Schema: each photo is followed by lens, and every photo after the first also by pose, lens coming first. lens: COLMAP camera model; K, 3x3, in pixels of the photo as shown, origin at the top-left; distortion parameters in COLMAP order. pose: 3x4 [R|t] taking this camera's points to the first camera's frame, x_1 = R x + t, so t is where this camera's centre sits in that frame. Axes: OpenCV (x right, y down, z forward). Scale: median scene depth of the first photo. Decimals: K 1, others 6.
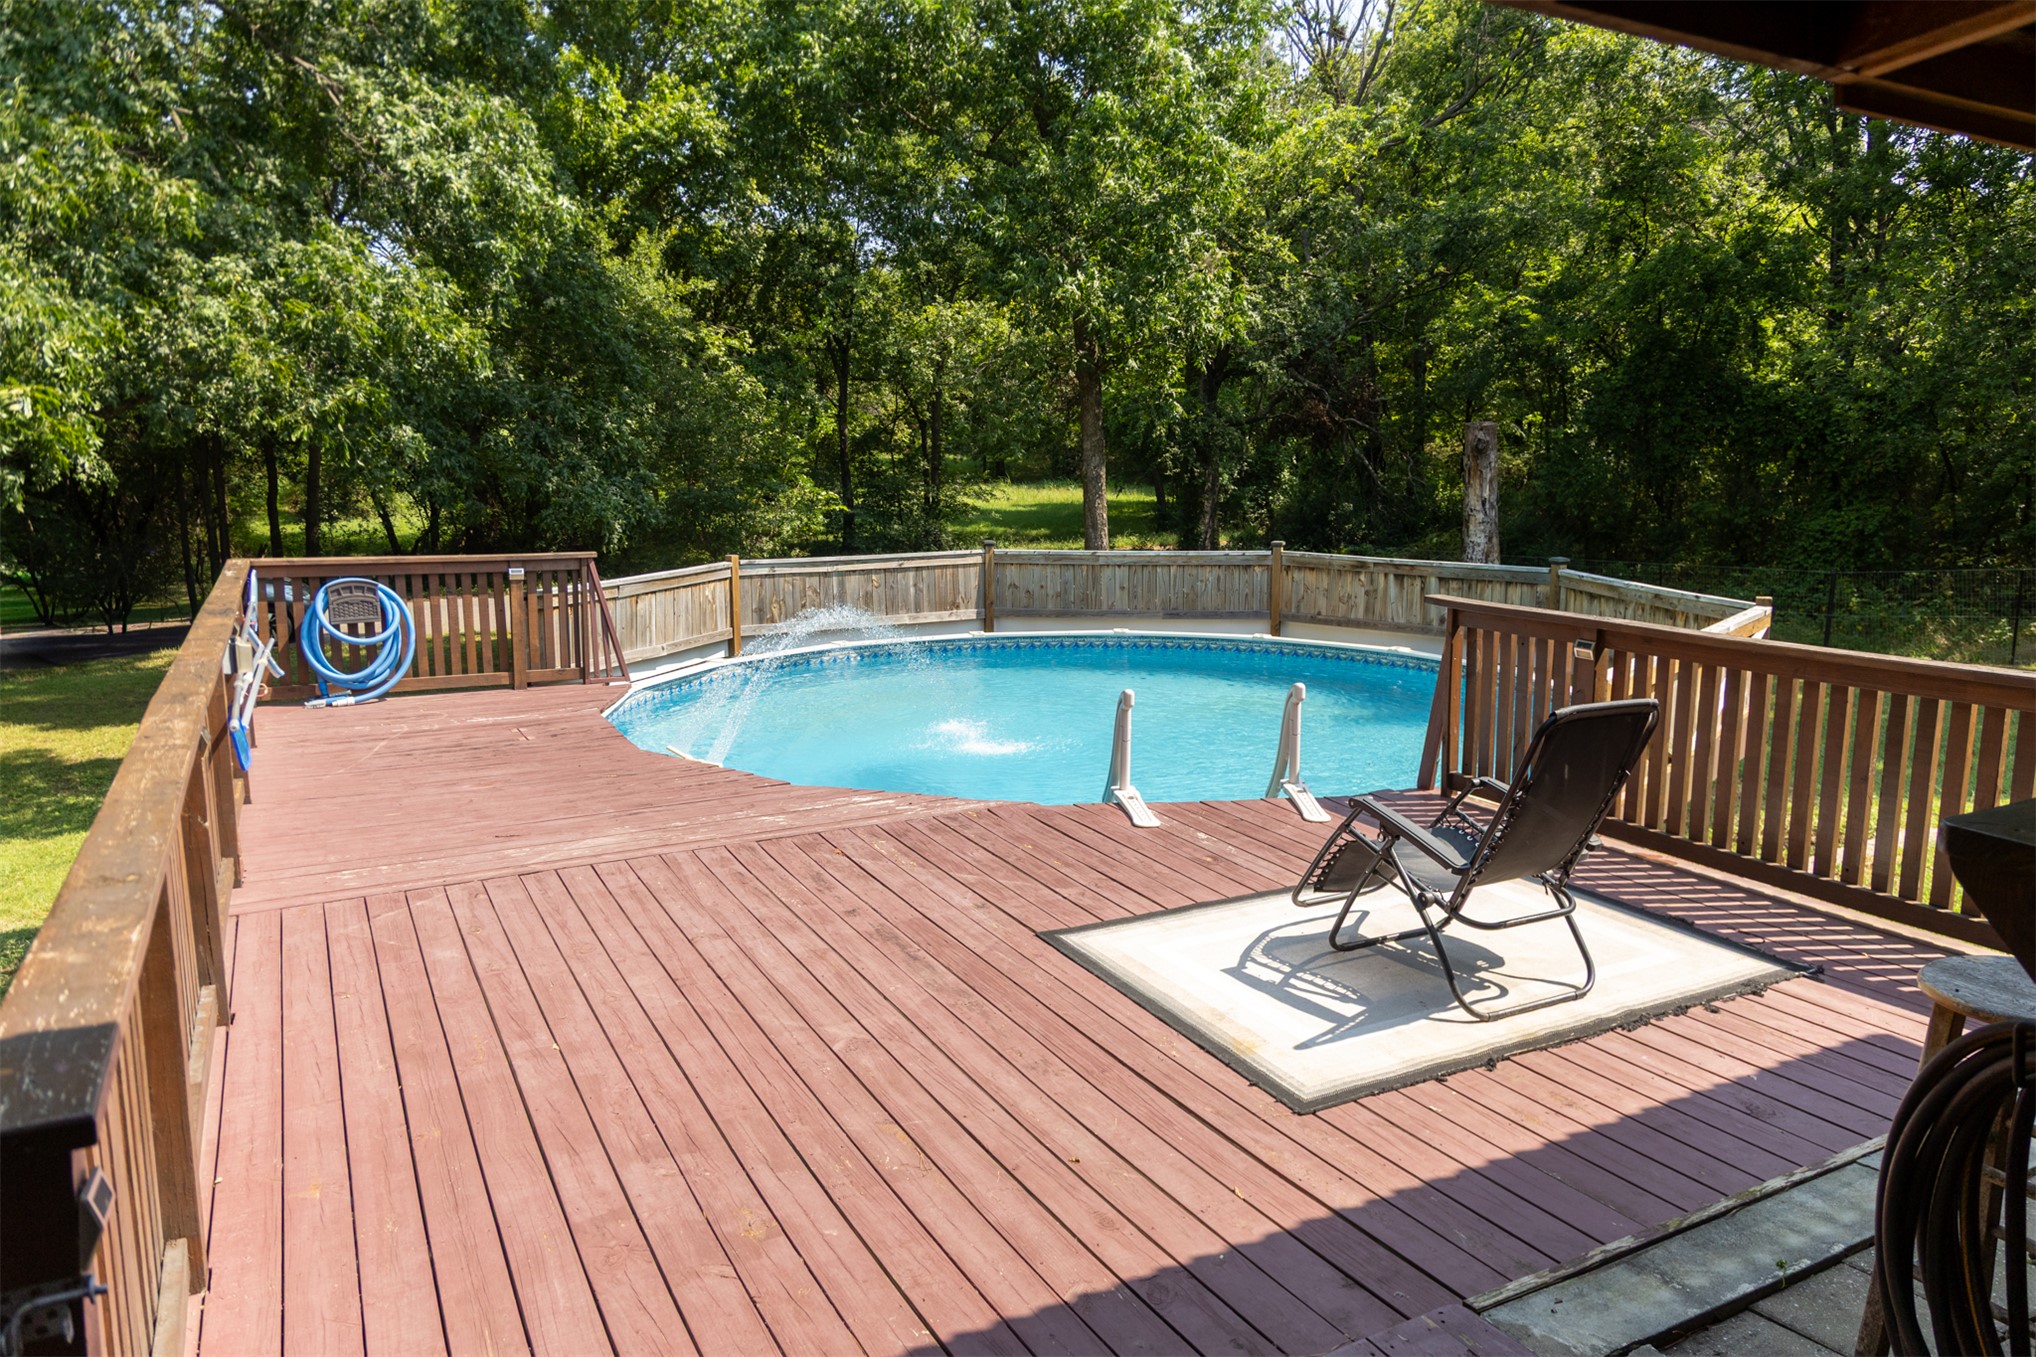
lens RADIAL K [[1372.5, 0, 1038.2], [0, 1372.5, 675.9], [0, 0, 1]] dist [0.006908, -0.000026]
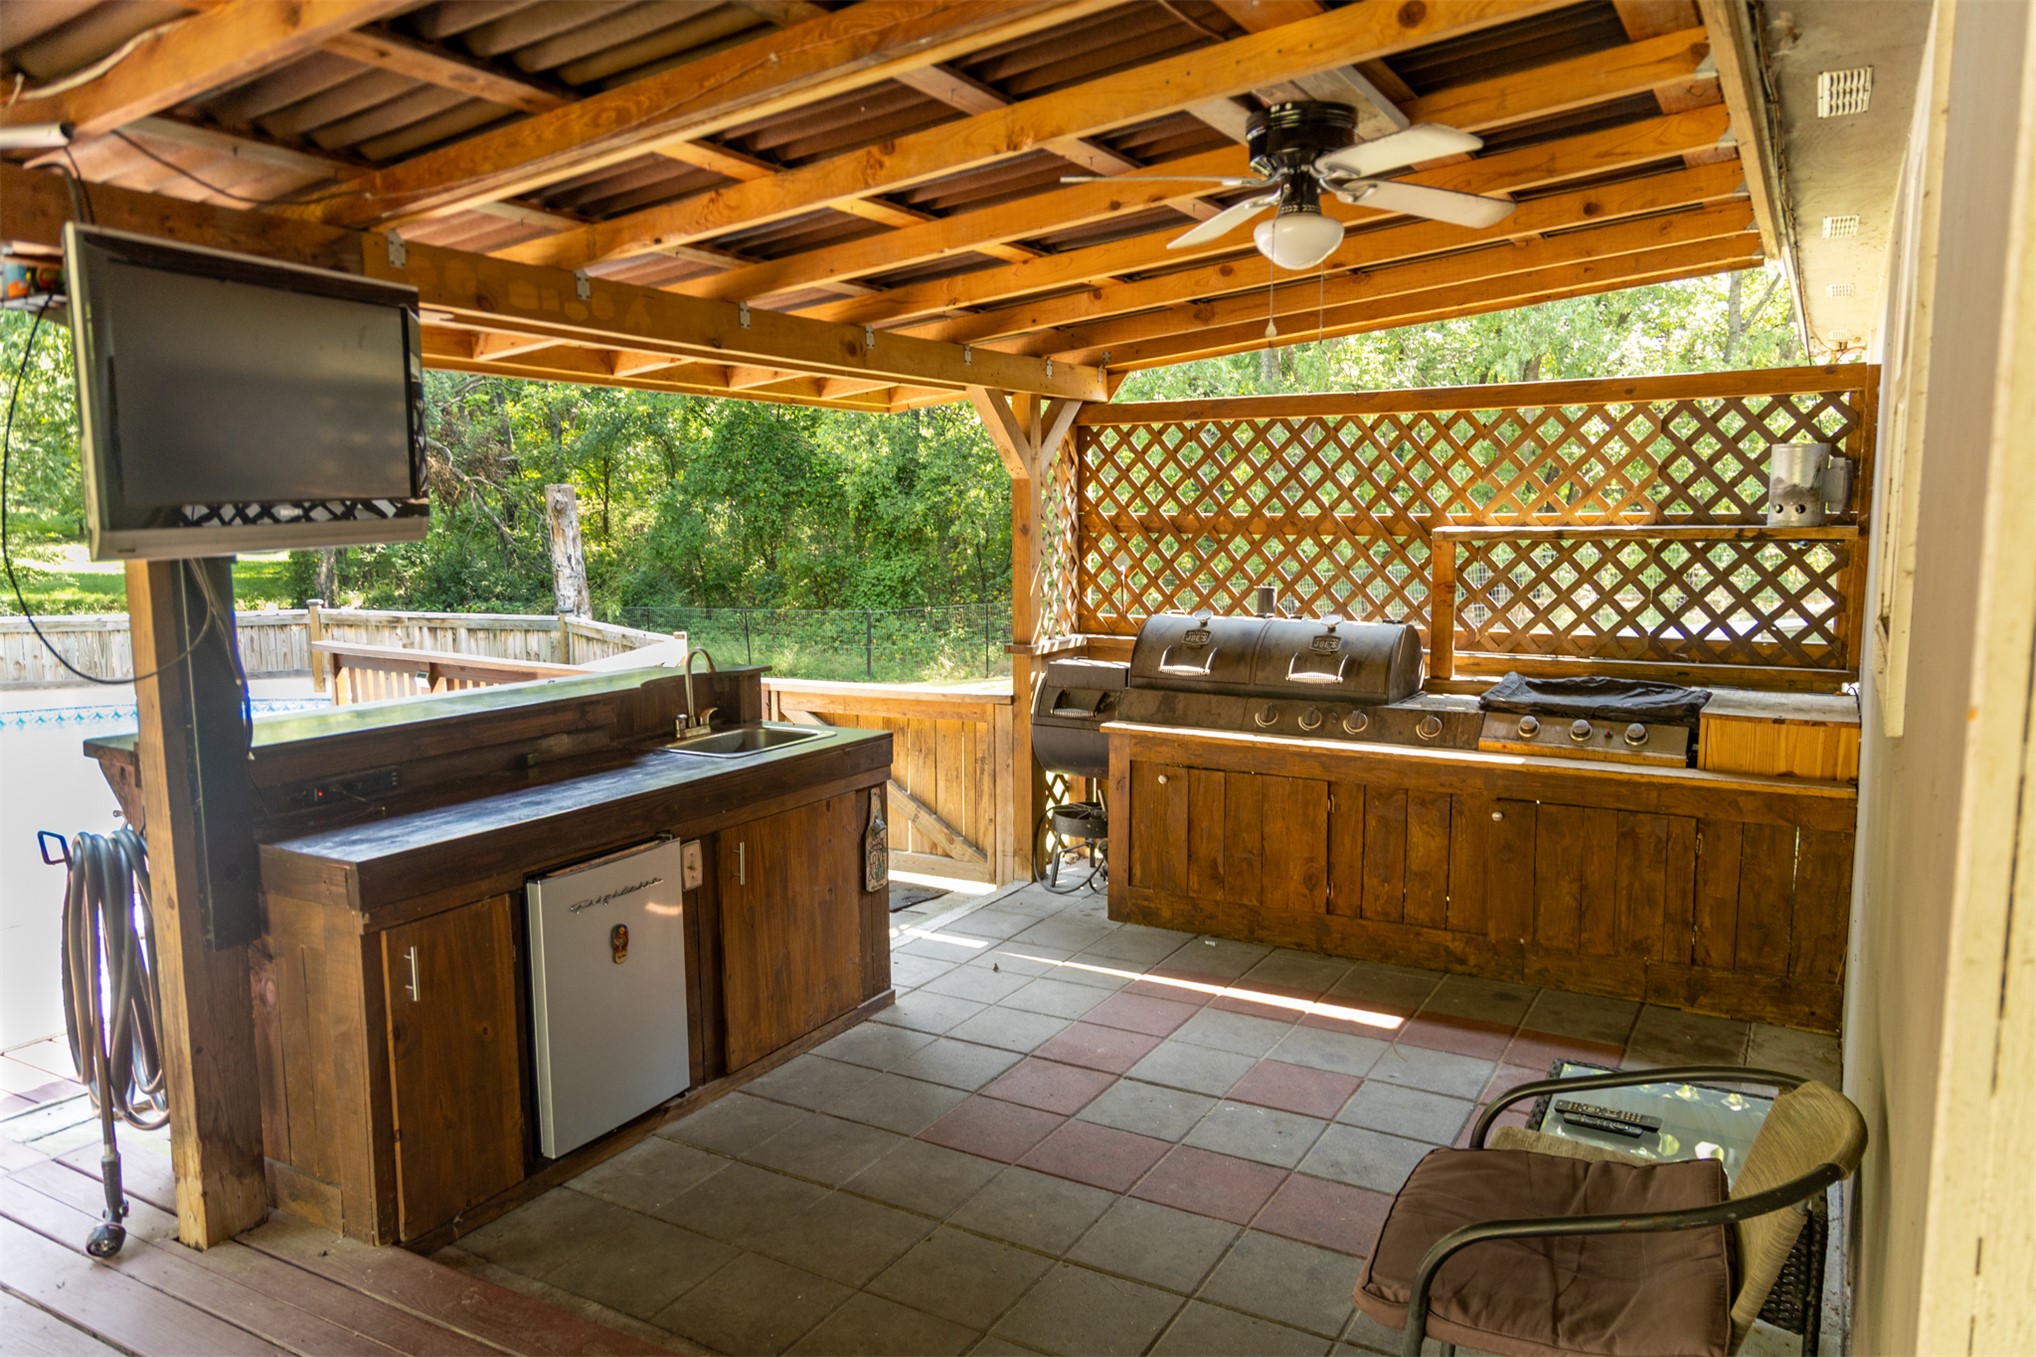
lens RADIAL K [[1372.5, 0, 1035.7], [0, 1372.5, 685.8], [0, 0, 1]] dist [0.006908, -0.000026]
pose [[0.858053, -0.063427, 0.509630, 0.067721], [0.079639, 0.996773, -0.010031, 0.012191], [-0.507349, 0.049194, 0.860335, -0.099806]]
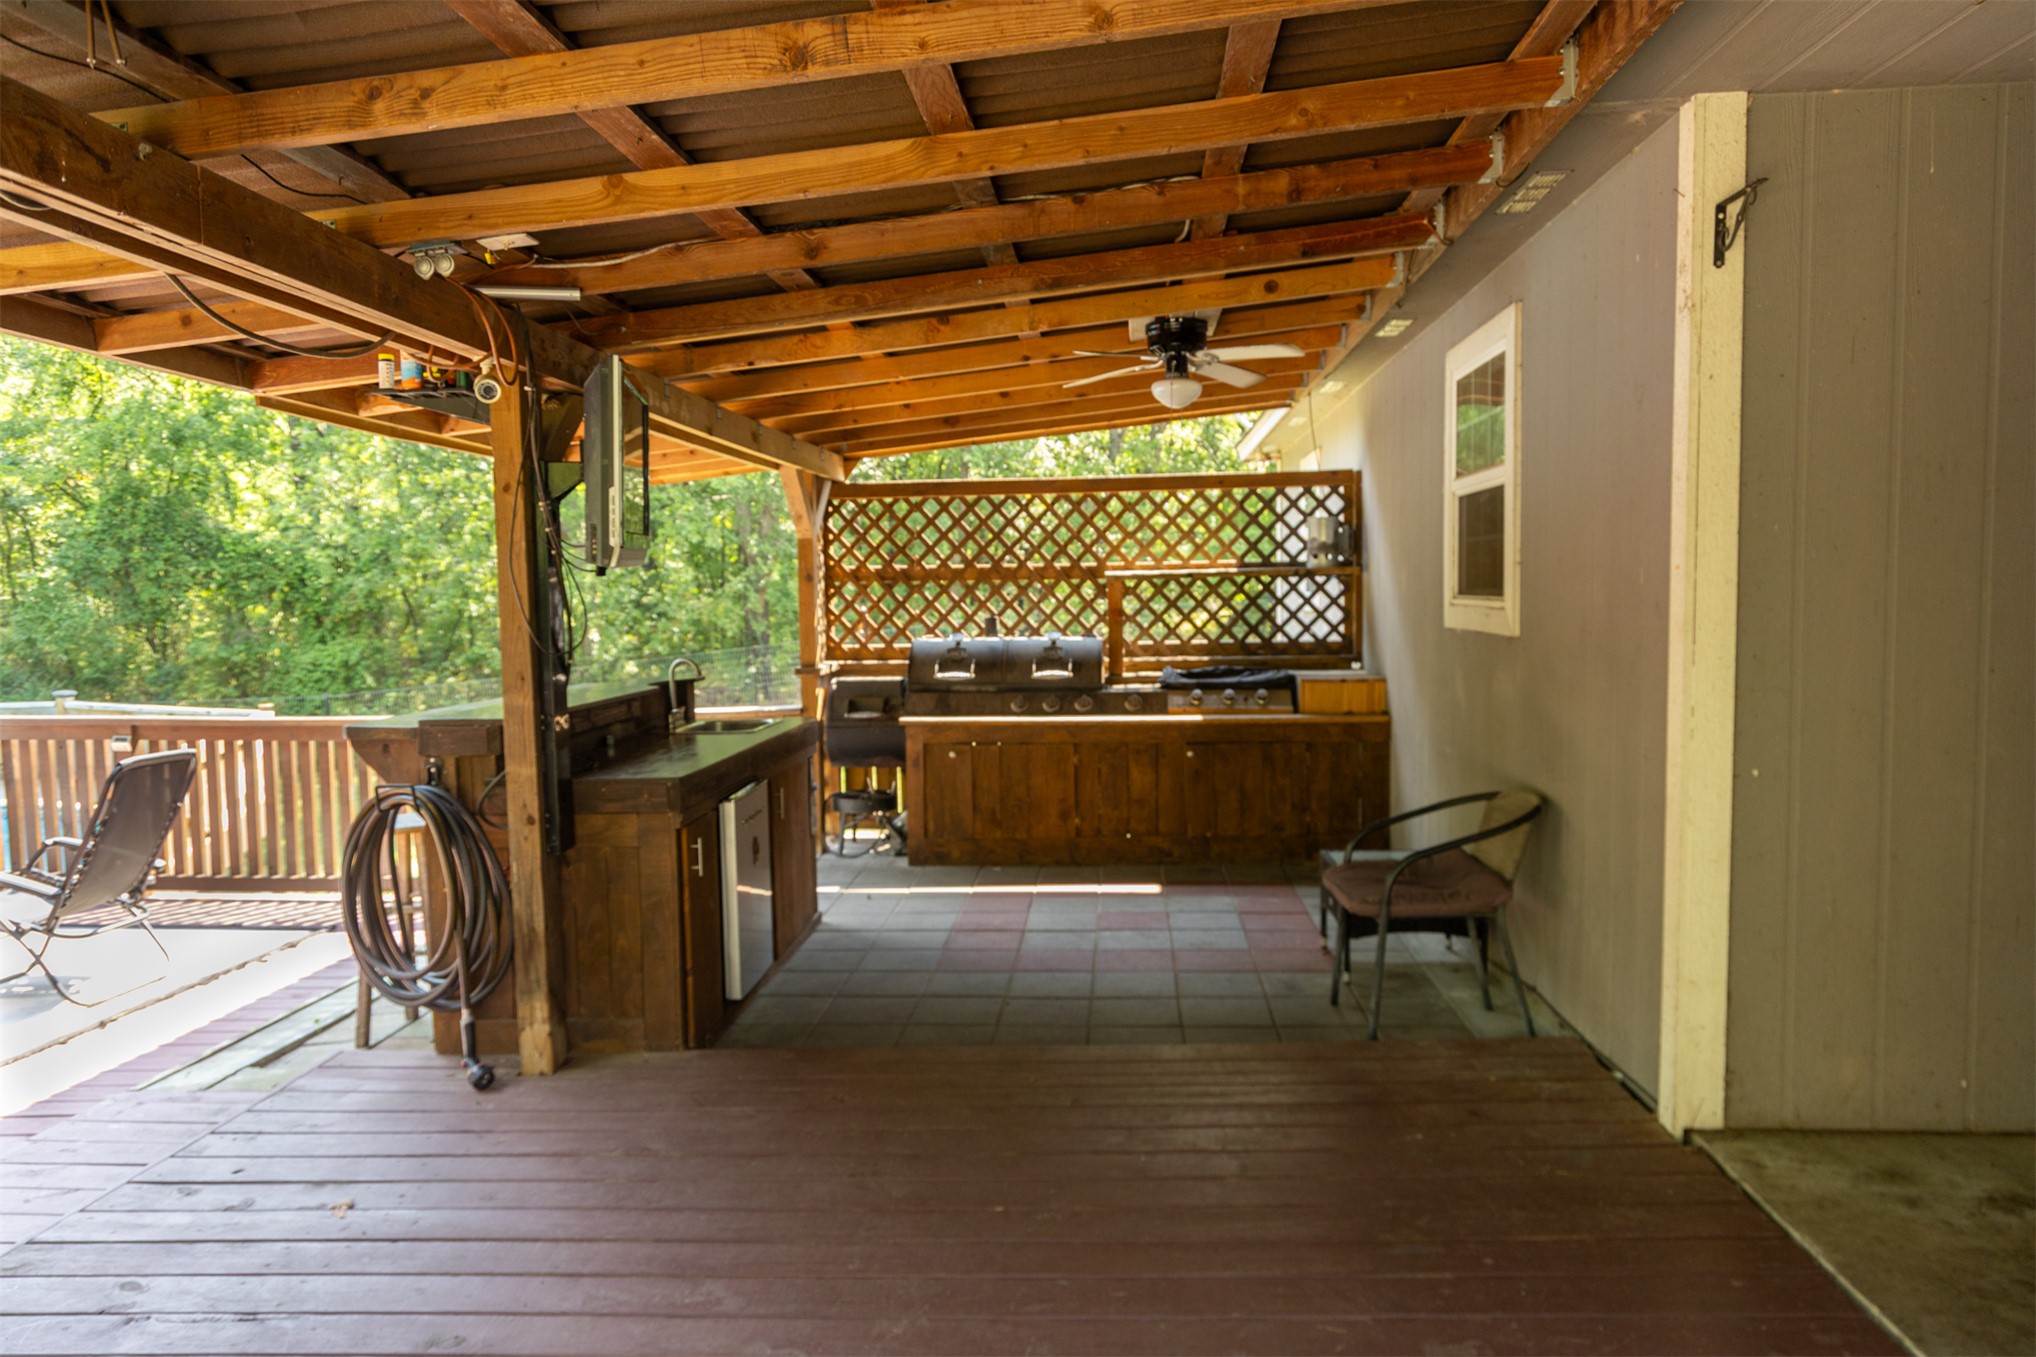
lens RADIAL K [[1372.5, 0, 1037.6], [0, 1372.5, 680.9], [0, 0, 1]] dist [0.006908, -0.000026]
pose [[0.541359, -0.060446, 0.838616, -0.053869], [0.145506, 0.989098, -0.022637, 0.020612], [-0.828106, 0.134278, 0.544252, -0.101935]]
